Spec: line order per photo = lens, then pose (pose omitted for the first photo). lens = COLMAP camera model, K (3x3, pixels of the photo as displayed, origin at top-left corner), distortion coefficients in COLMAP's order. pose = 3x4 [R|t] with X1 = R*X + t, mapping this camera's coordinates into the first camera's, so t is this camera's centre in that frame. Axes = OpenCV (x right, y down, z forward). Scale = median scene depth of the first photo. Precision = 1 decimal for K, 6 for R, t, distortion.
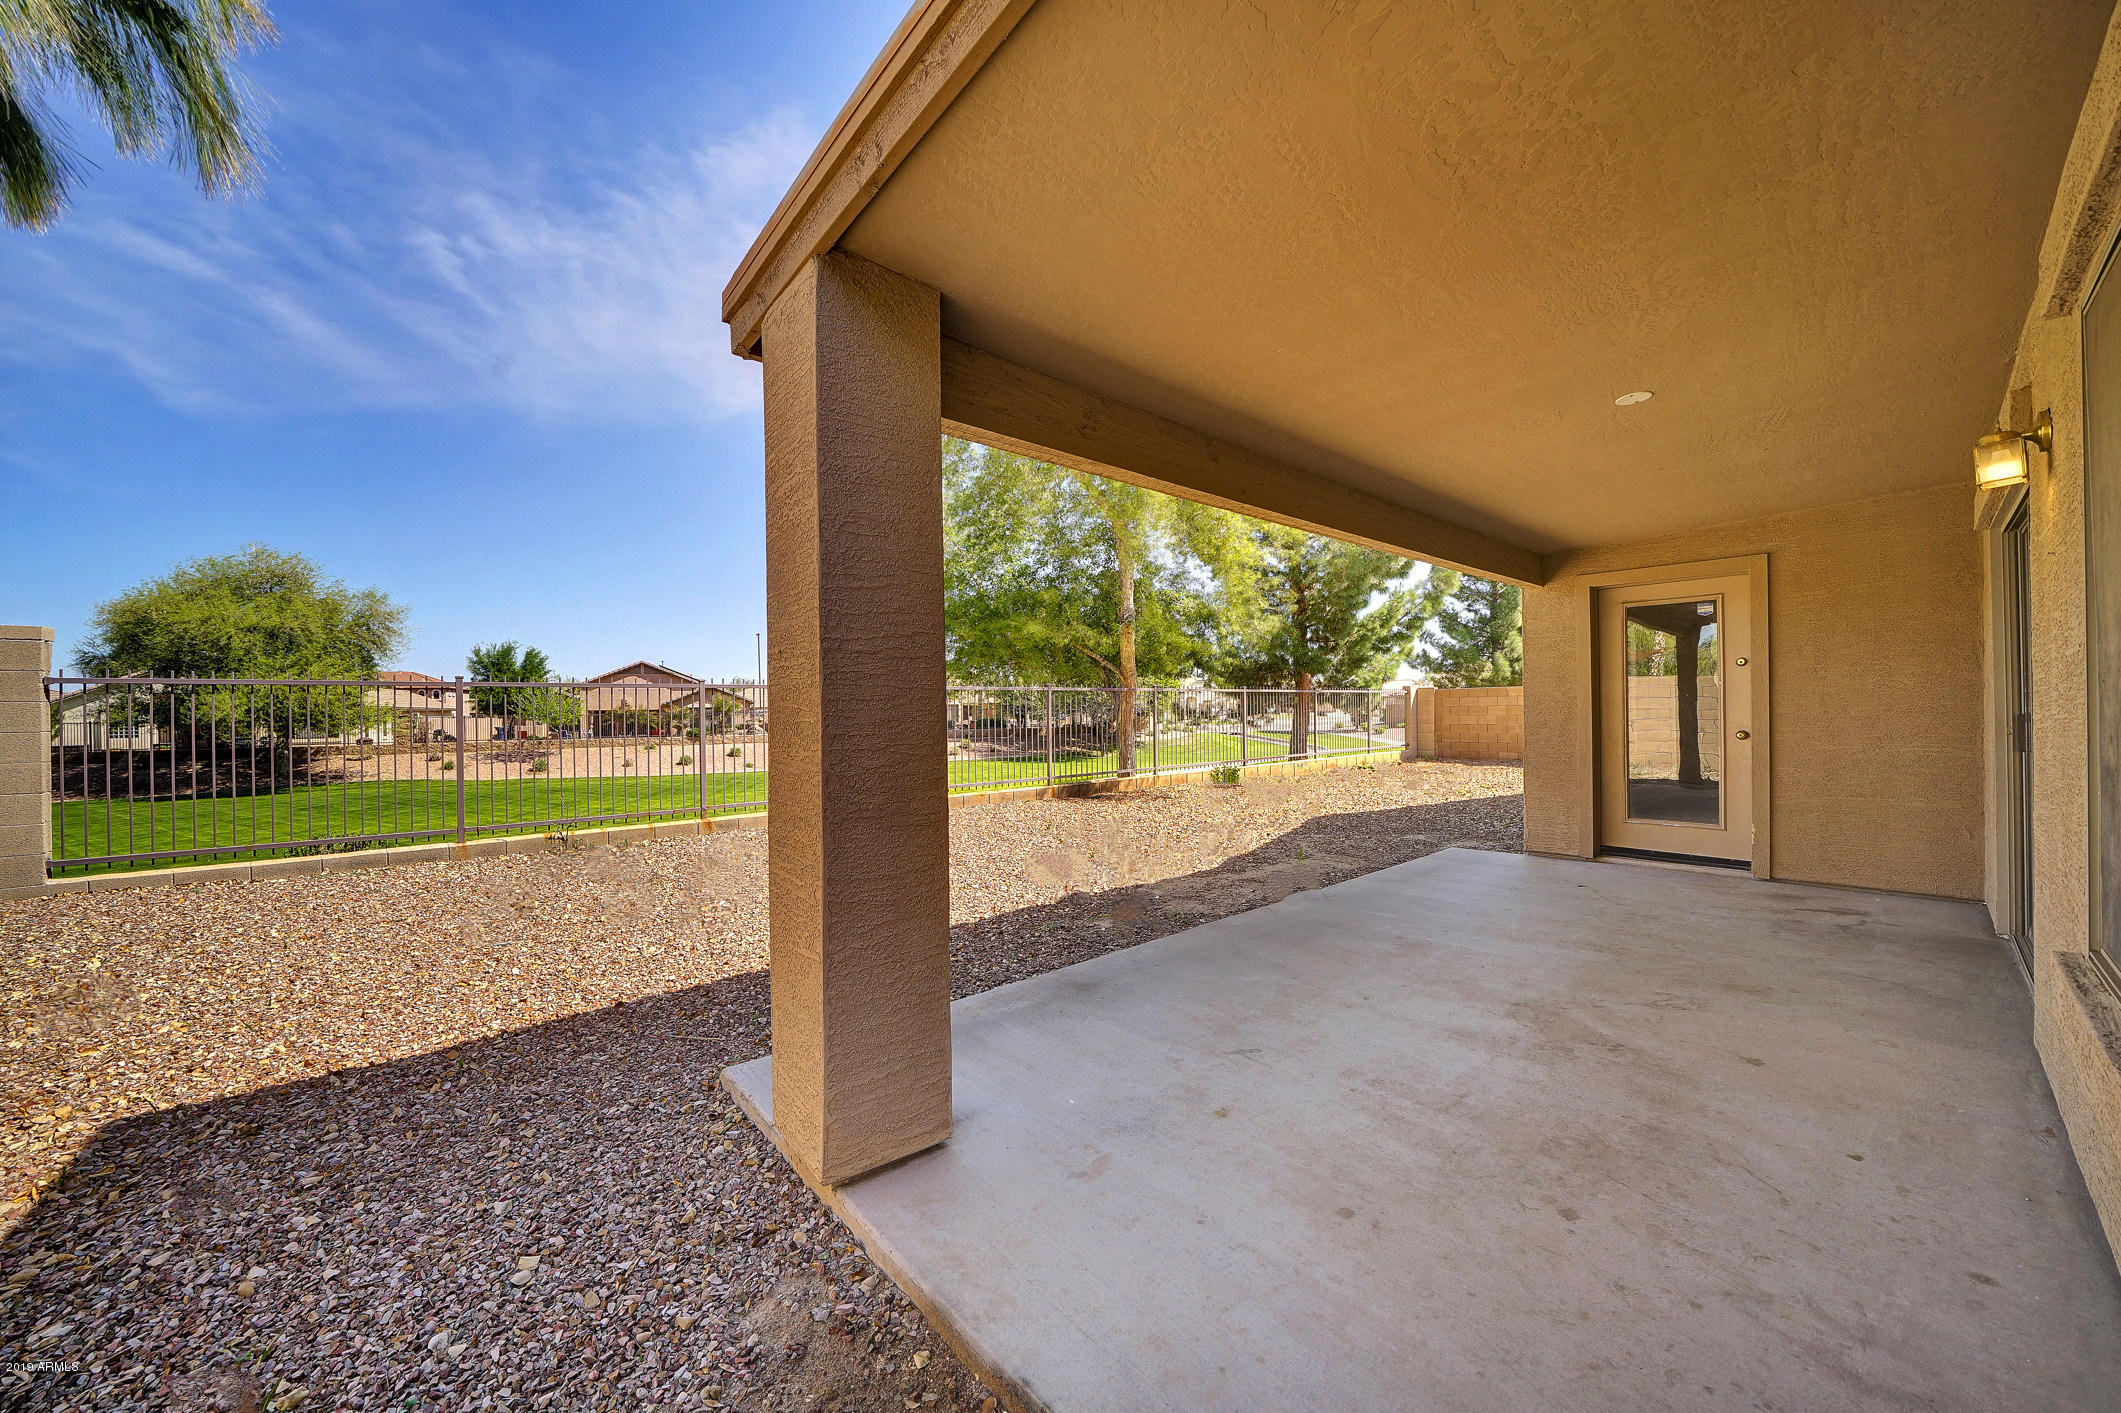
lens RADIAL K [[749.0, 0, 1051.8], [0, 749.0, 712.7], [0, 0, 1]] dist [-0.006141, -0.000002]
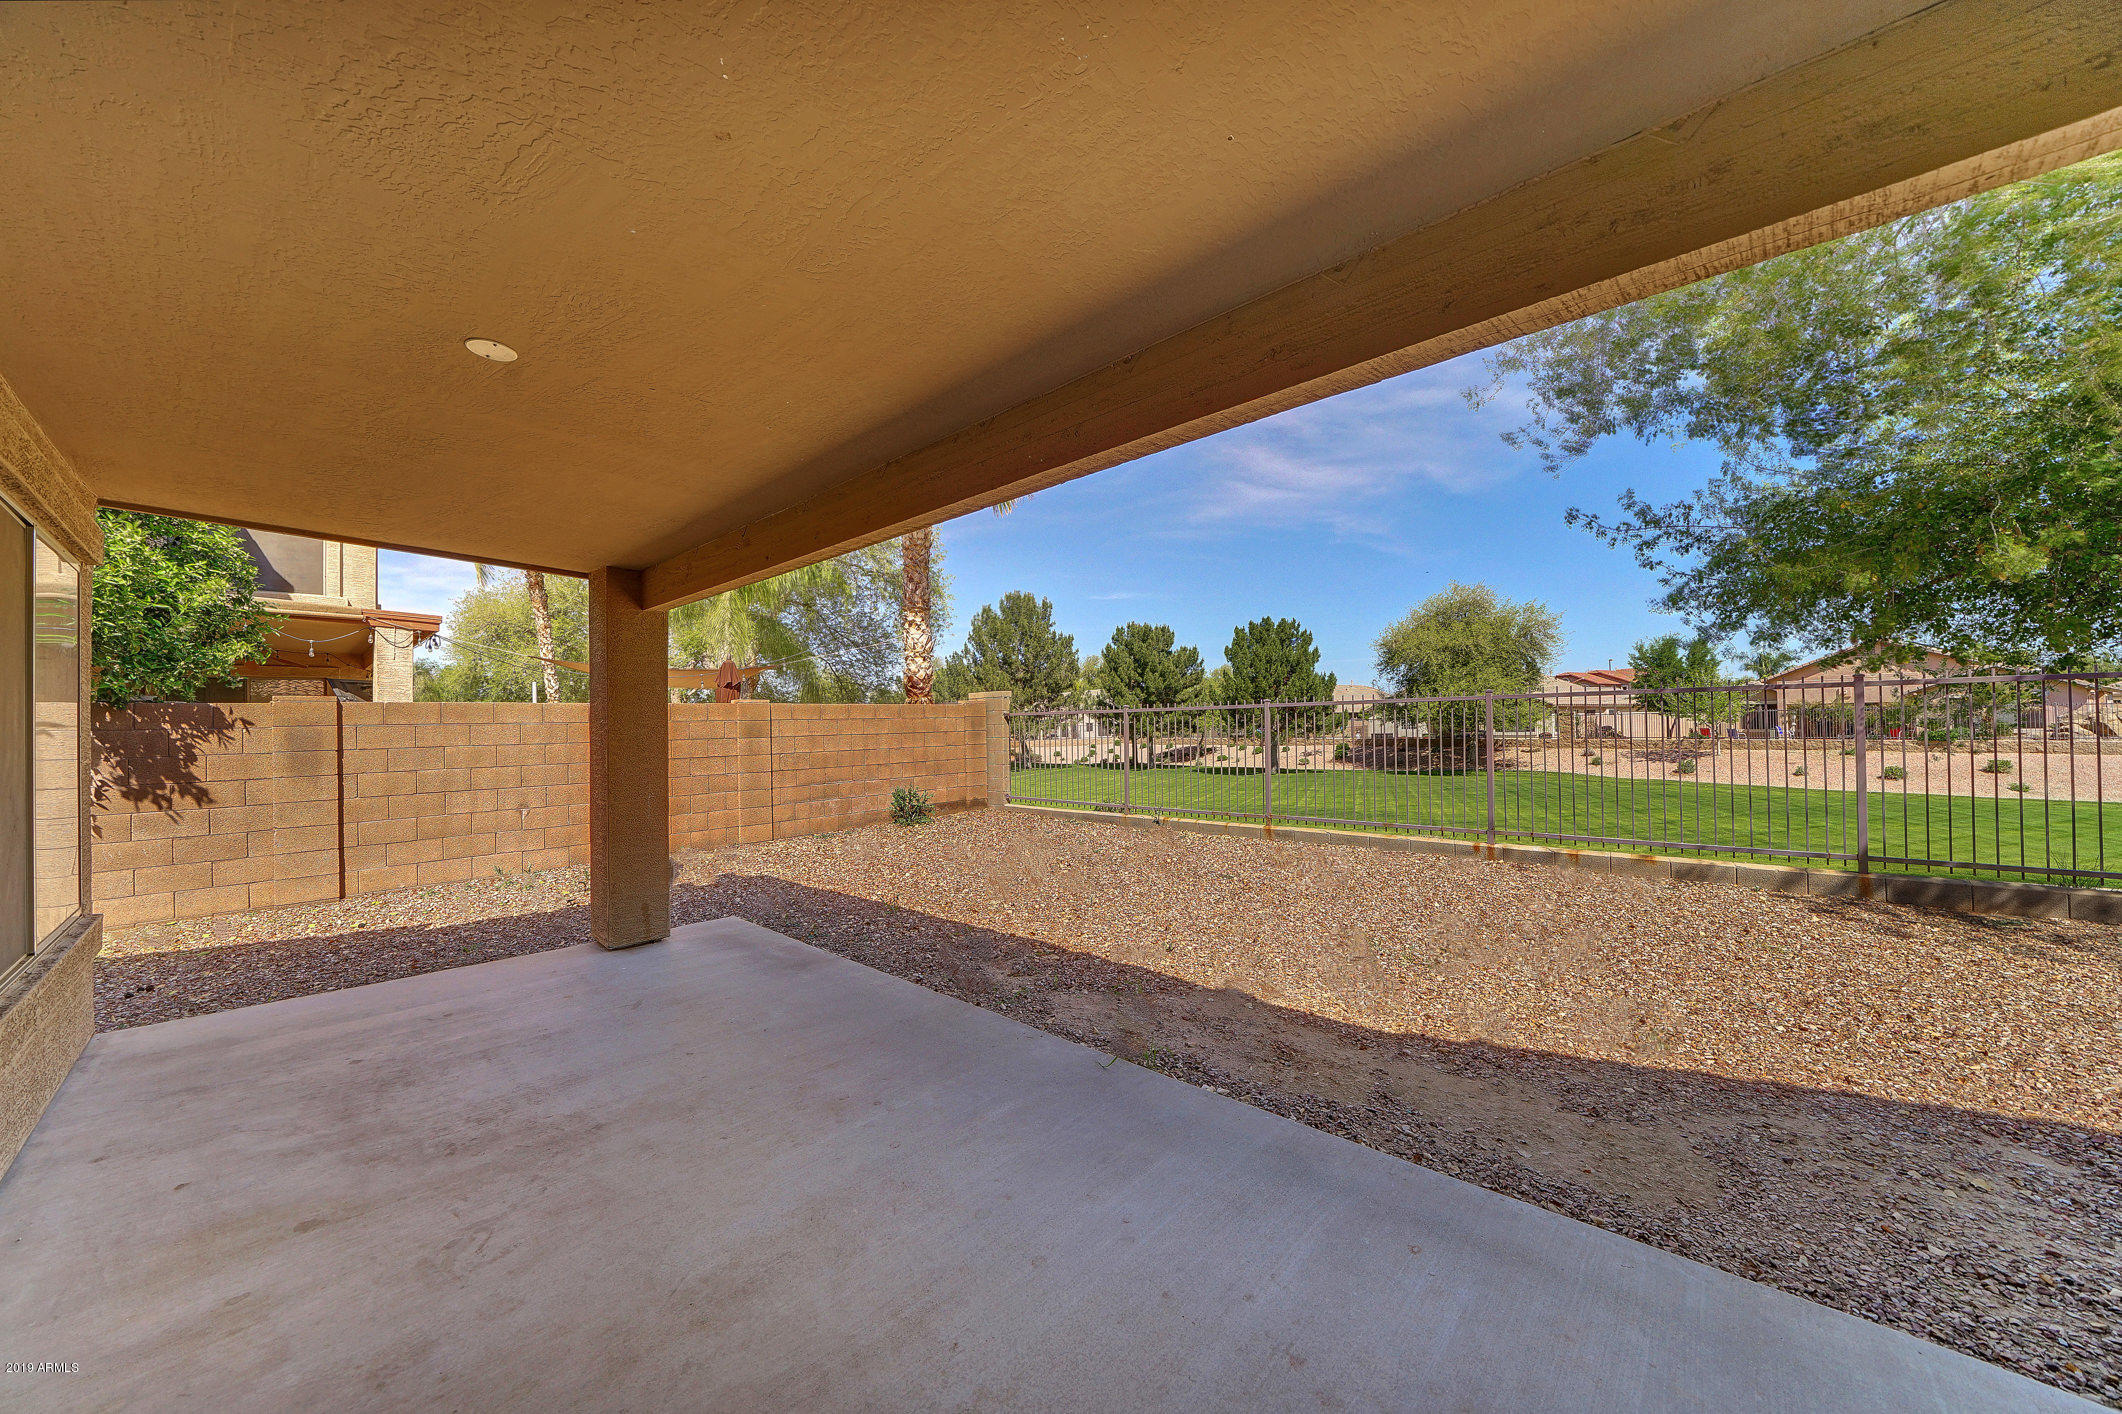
lens RADIAL K [[749.4, 0, 1052.3], [0, 749.4, 713.2], [0, 0, 1]] dist [-0.006141, -0.000002]
pose [[0.106602, -0.004774, -0.994290, 0.156545], [0.017869, 0.999836, -0.002885, -0.007077], [0.994141, -0.017459, 0.106670, 0.146959]]
